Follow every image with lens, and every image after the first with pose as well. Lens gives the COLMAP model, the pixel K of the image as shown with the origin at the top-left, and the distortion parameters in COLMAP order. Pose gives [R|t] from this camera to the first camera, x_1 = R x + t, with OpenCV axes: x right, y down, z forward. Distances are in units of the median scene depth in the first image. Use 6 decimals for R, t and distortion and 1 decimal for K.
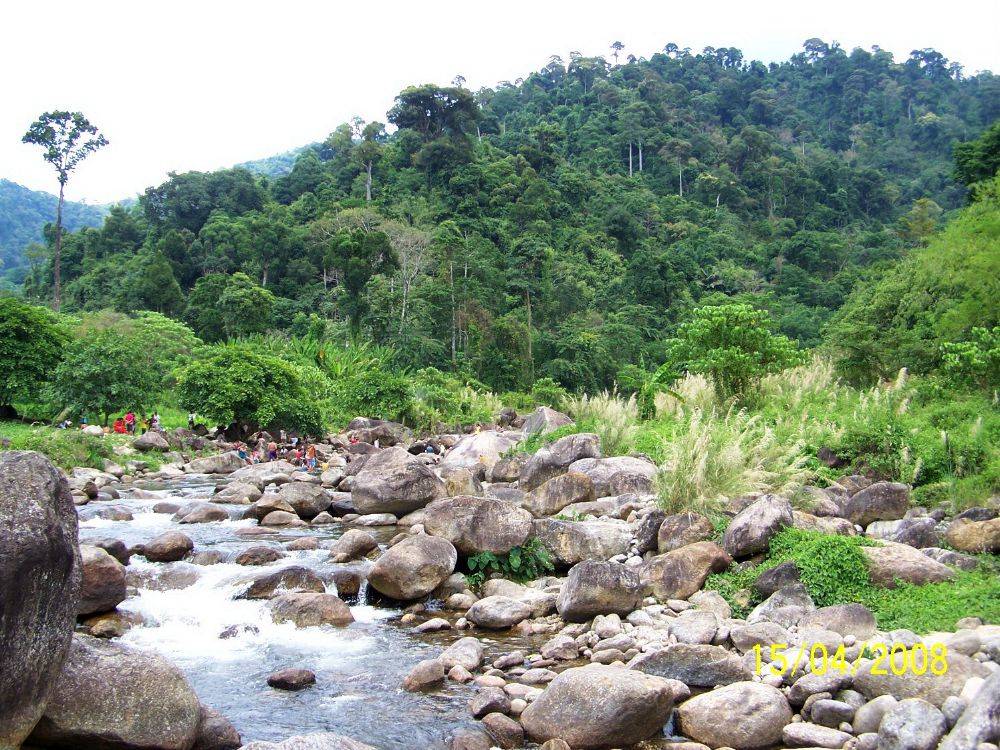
lens RADIAL K [[1178.6, 0, 493.4], [0, 1178.6, 393.0], [0, 0, 1]] dist [-0.198395, 0.430406]
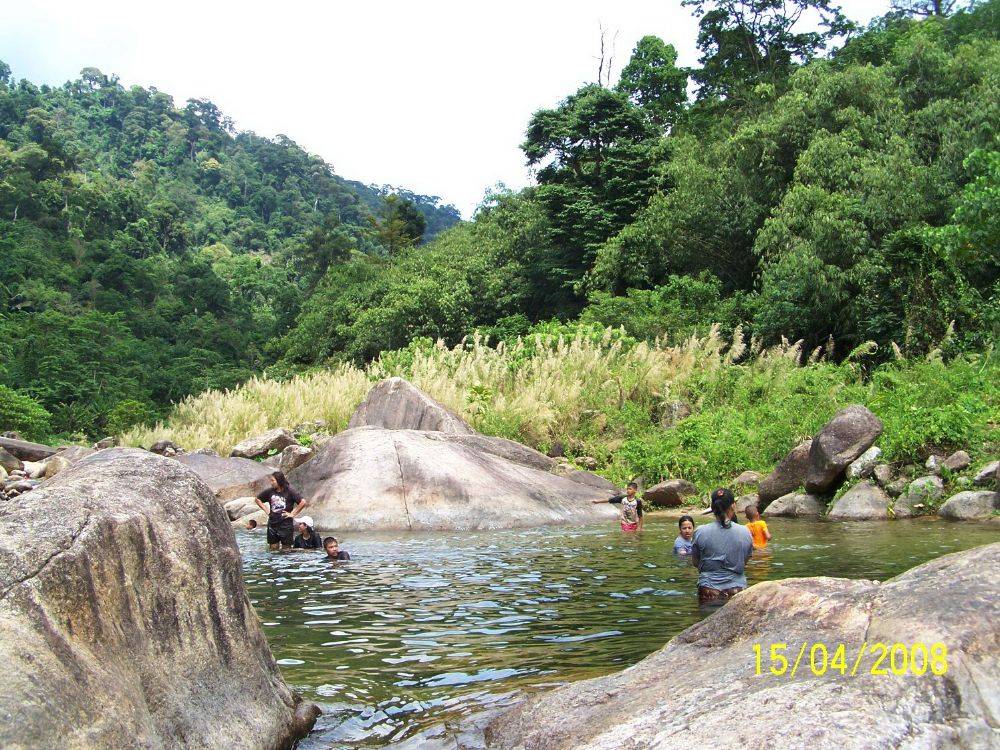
lens RADIAL K [[1168.0, 0, 488.4], [0, 1168.0, 386.4], [0, 0, 1]] dist [-0.188369, 0.435578]
pose [[0.802223, 0.036567, 0.595904, -0.035210], [-0.007431, 0.998657, -0.051278, 0.006807], [-0.596979, 0.036709, 0.801417, 0.132797]]
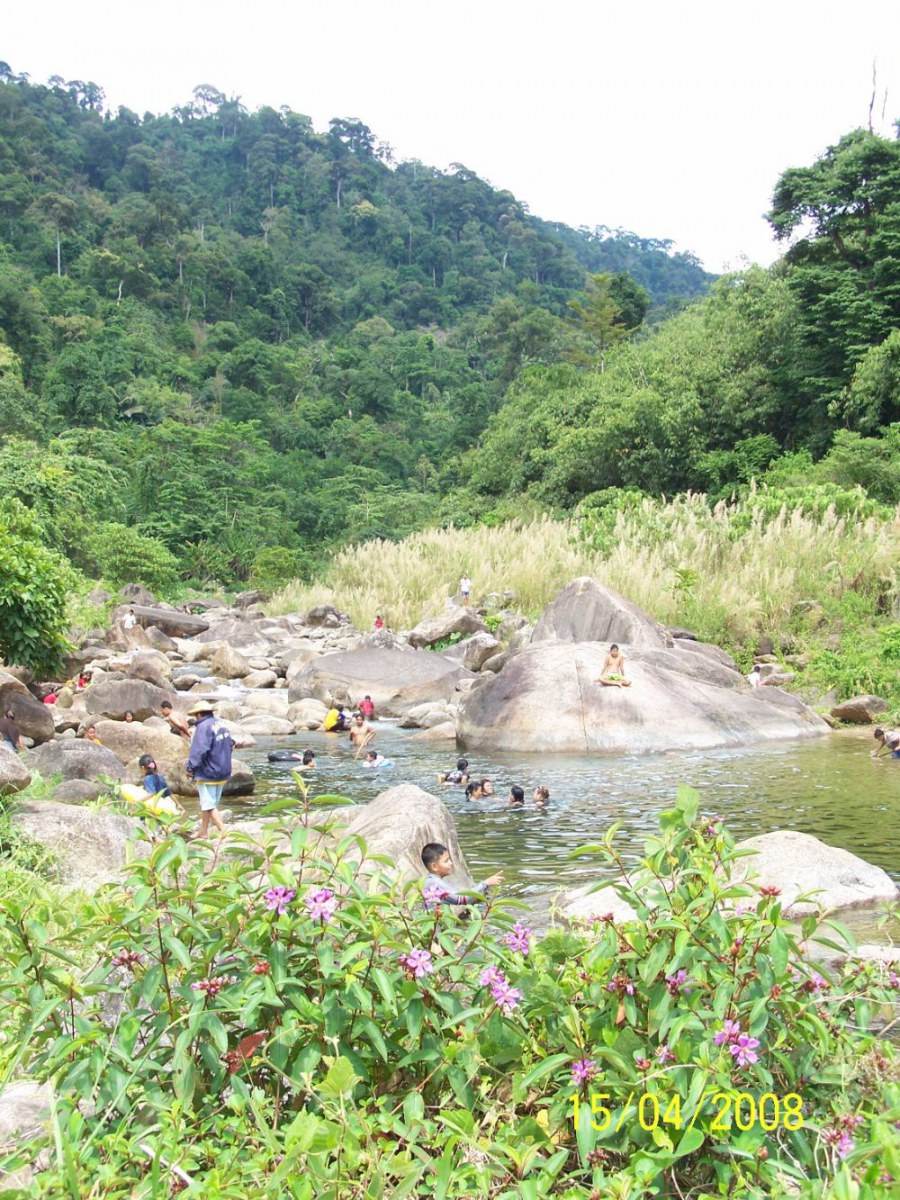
lens RADIAL K [[1593.2, 0, 452.0], [0, 1593.2, 604.1], [0, 0, 1]] dist [-0.165674, 0.615540]
pose [[0.897534, -0.002079, 0.440941, -0.047292], [-0.005548, 0.999856, 0.016007, 0.001843], [-0.440911, -0.016813, 0.897393, 0.109175]]
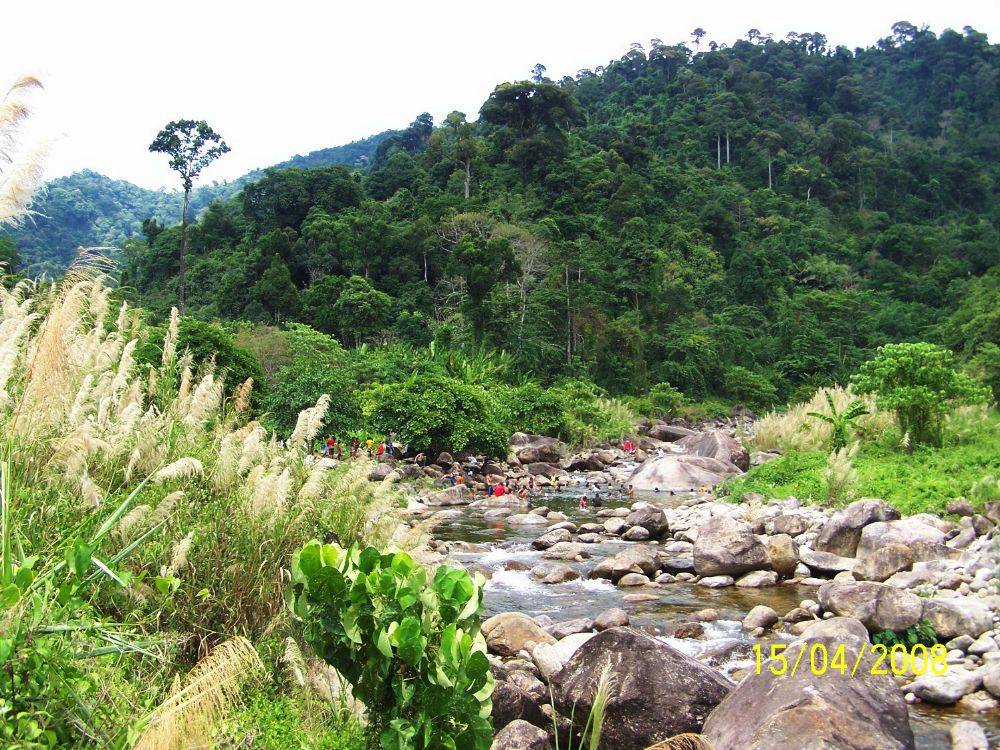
lens RADIAL K [[1187.4, 0, 486.9], [0, 1187.4, 390.9], [0, 0, 1]] dist [-0.203557, 0.464881]
pose [[0.997899, 0.005337, -0.064563, -0.018744], [-0.004718, 0.999941, 0.009743, -0.006739], [0.064611, -0.009418, 0.997866, -0.013038]]
